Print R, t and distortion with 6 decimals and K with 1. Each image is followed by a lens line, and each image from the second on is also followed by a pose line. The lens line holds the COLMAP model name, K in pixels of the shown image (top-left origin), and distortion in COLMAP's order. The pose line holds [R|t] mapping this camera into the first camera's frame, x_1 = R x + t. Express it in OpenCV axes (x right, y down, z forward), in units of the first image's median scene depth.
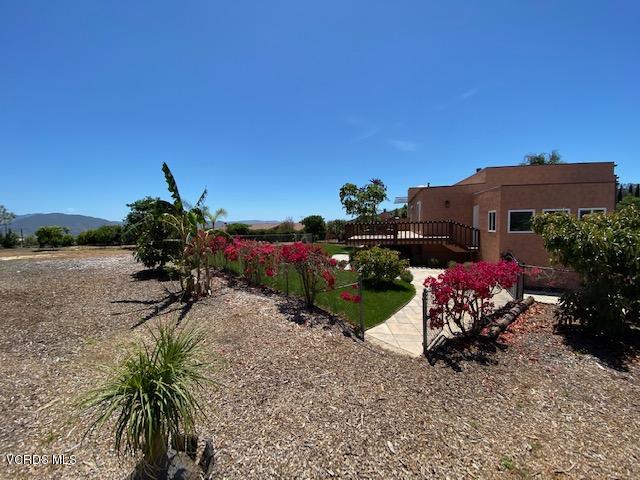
lens RADIAL K [[249.5, 0, 322.6], [0, 249.5, 249.4], [0, 0, 1]] dist [0.001667, -0.000152]
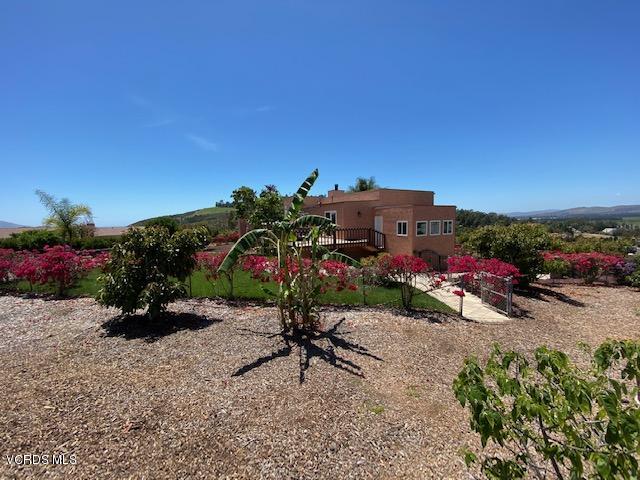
lens RADIAL K [[249.5, 0, 322.6], [0, 249.5, 249.4], [0, 0, 1]] dist [0.001667, -0.000152]
pose [[0.759856, -0.064755, 0.646858, -0.487589], [0.071481, 0.997316, 0.015871, -0.039513], [-0.646149, 0.034179, 0.762445, 0.173763]]
